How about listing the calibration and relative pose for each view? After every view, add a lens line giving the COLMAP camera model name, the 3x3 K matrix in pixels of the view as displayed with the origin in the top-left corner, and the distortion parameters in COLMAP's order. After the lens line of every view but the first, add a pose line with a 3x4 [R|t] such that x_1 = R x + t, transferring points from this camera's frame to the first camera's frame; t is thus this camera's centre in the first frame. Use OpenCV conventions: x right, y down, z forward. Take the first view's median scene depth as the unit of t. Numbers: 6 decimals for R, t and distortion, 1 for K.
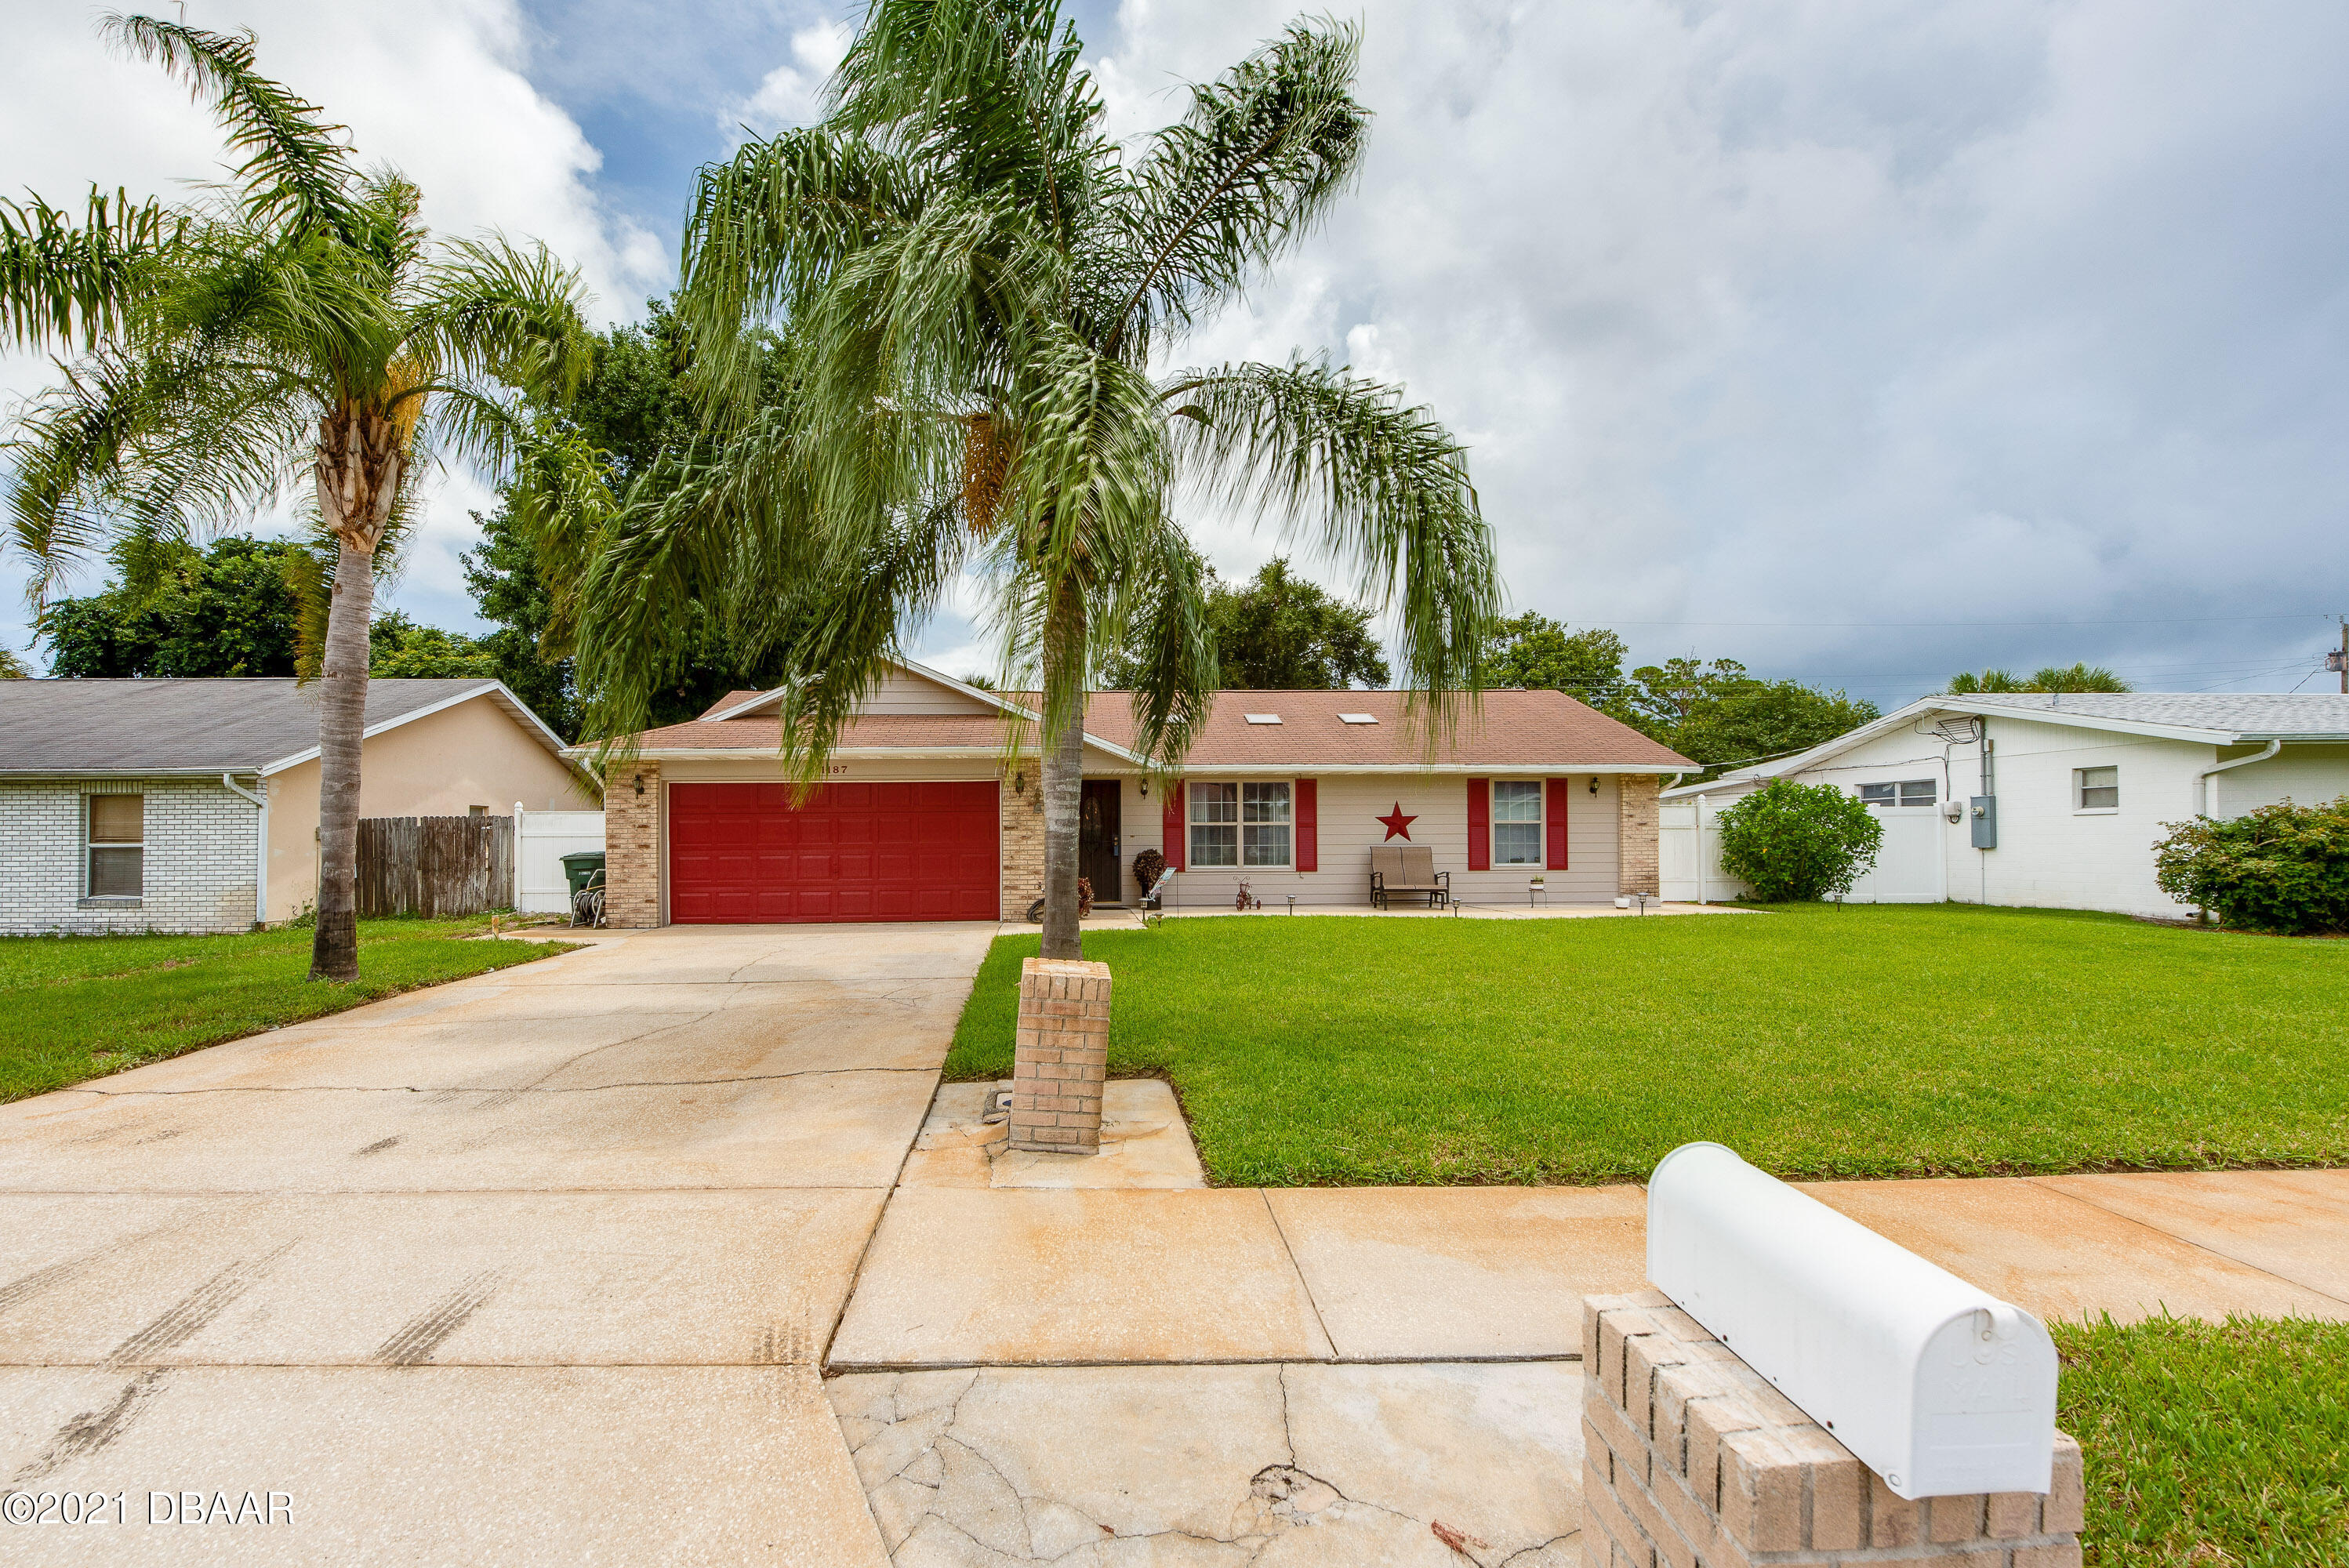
lens RADIAL K [[1054.9, 0, 1210.2], [0, 1054.9, 789.9], [0, 0, 1]] dist [-0.006192, -0.000586]
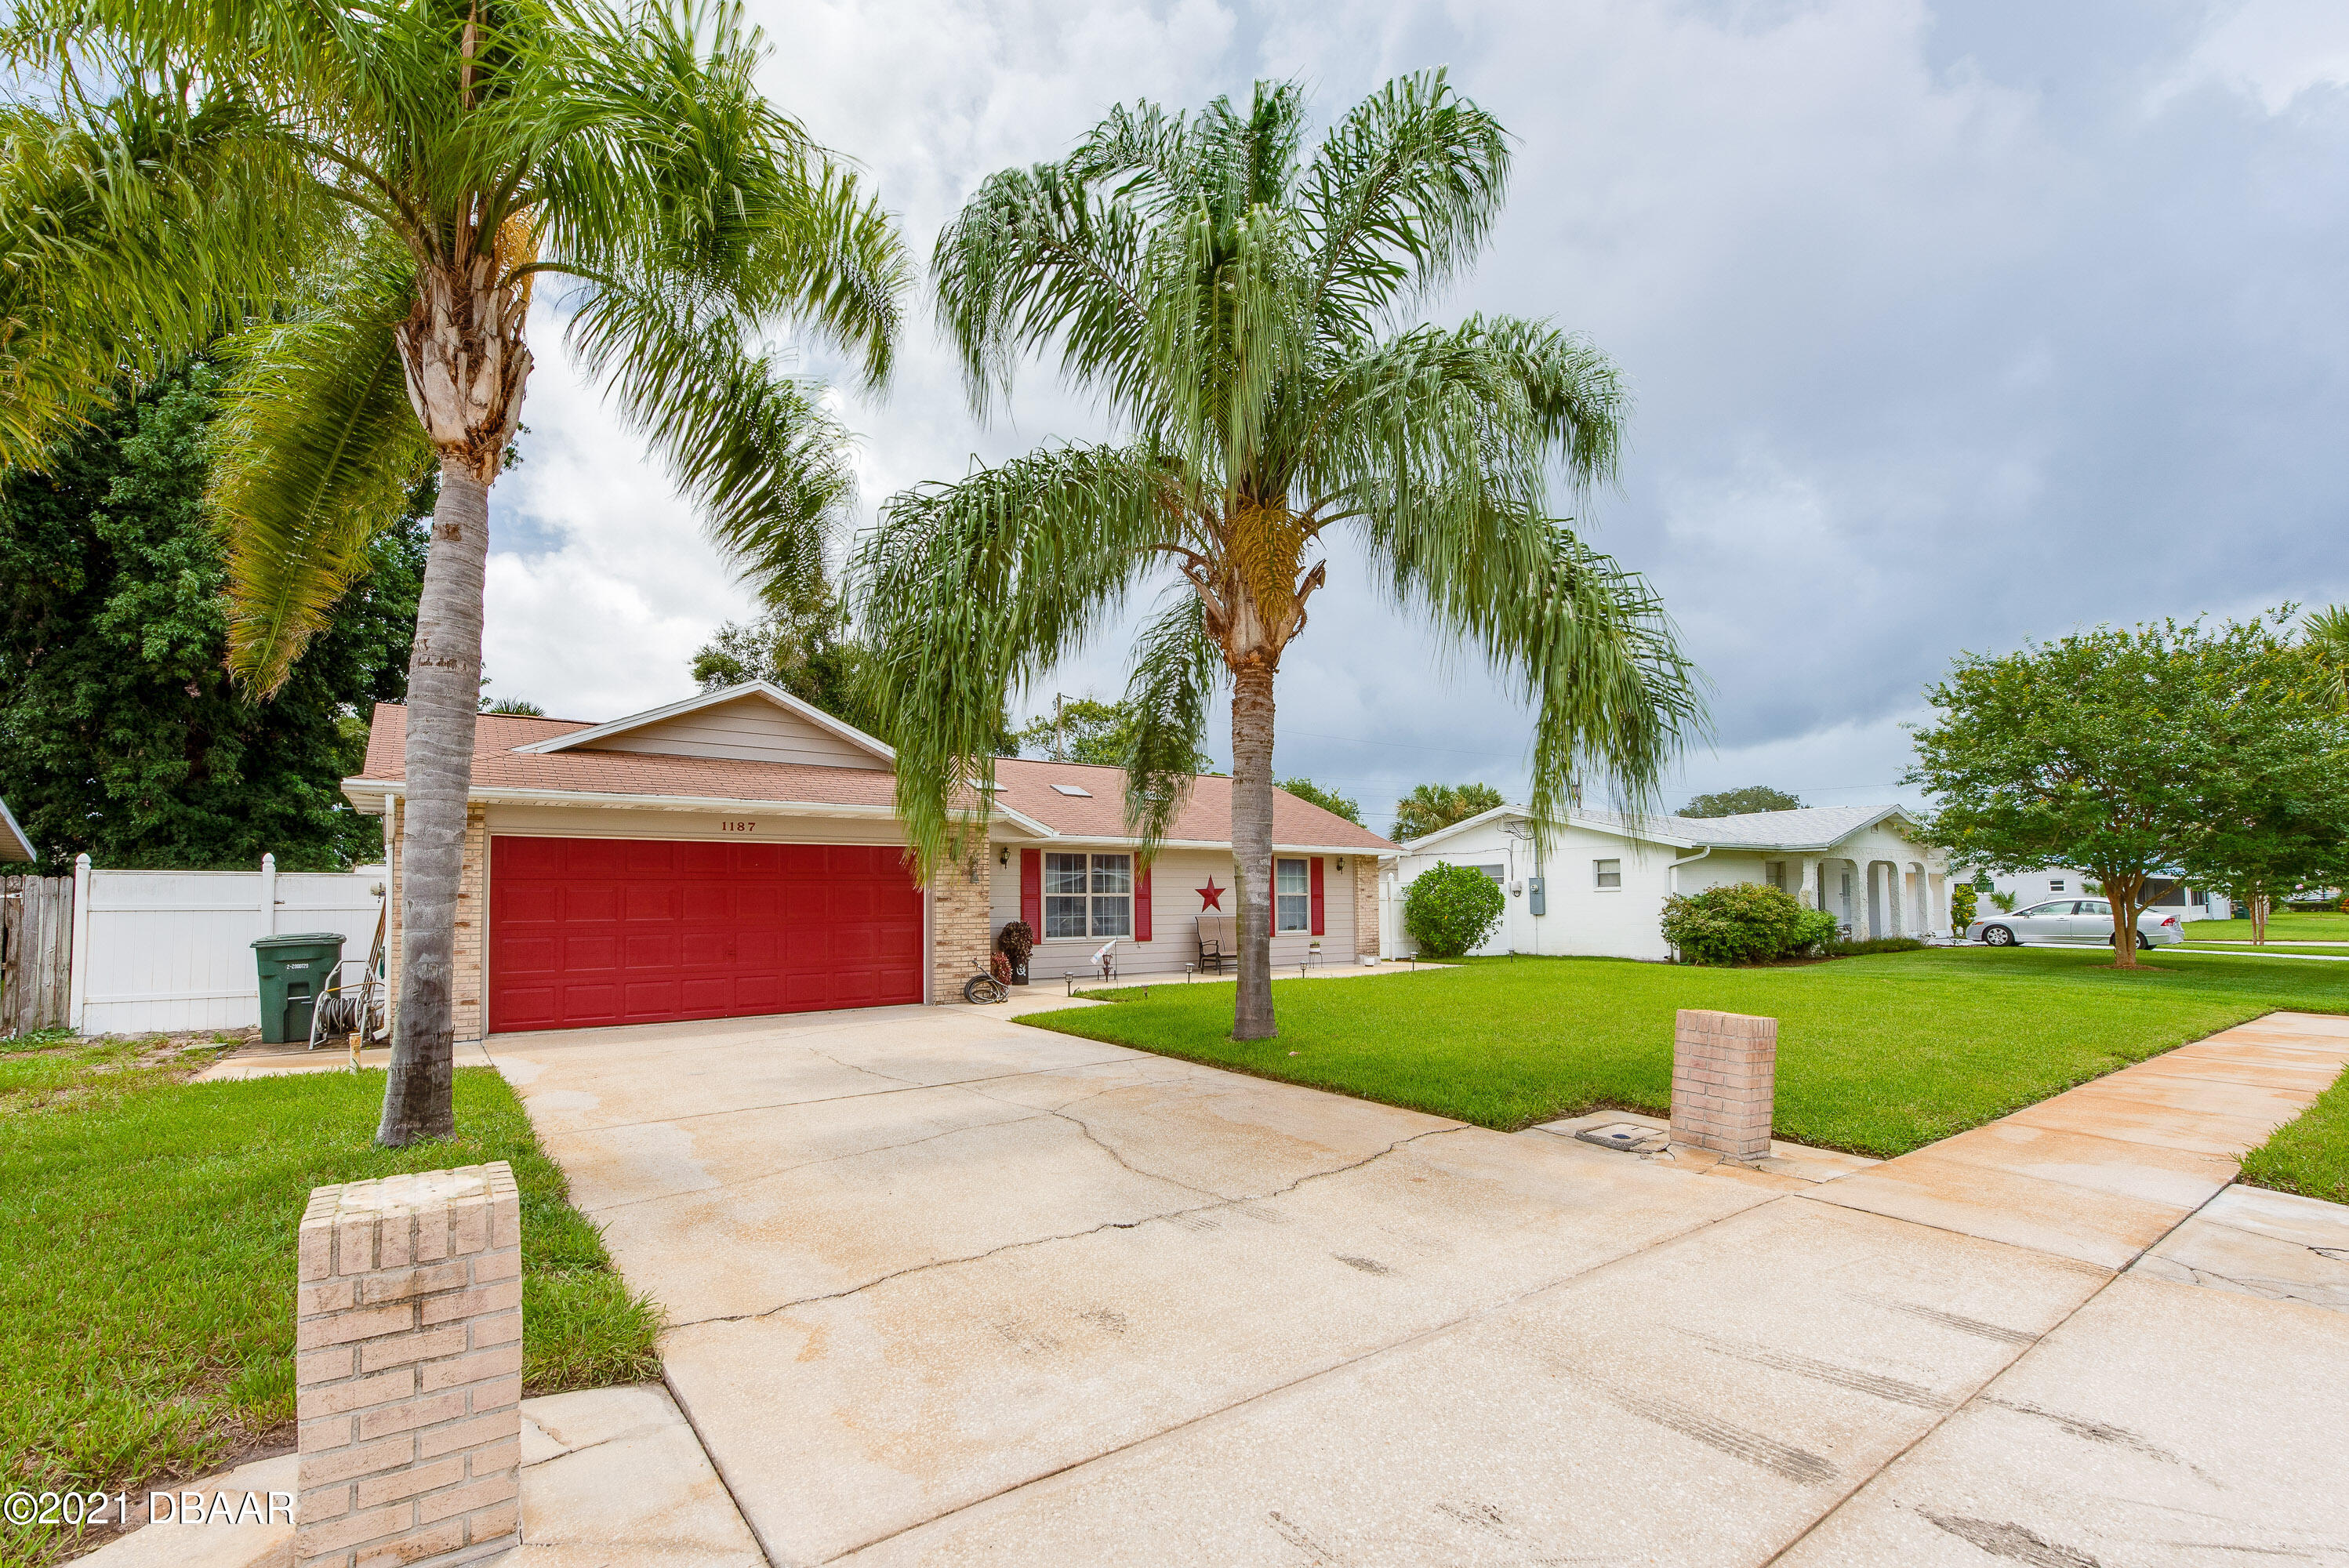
lens RADIAL K [[1054.9, 0, 1210.2], [0, 1054.9, 789.9], [0, 0, 1]] dist [-0.006192, -0.000586]
pose [[0.805672, 0.062688, 0.589035, -0.480783], [-0.023953, 0.997019, -0.073346, 0.002964], [-0.591877, 0.044983, 0.804772, 0.114940]]
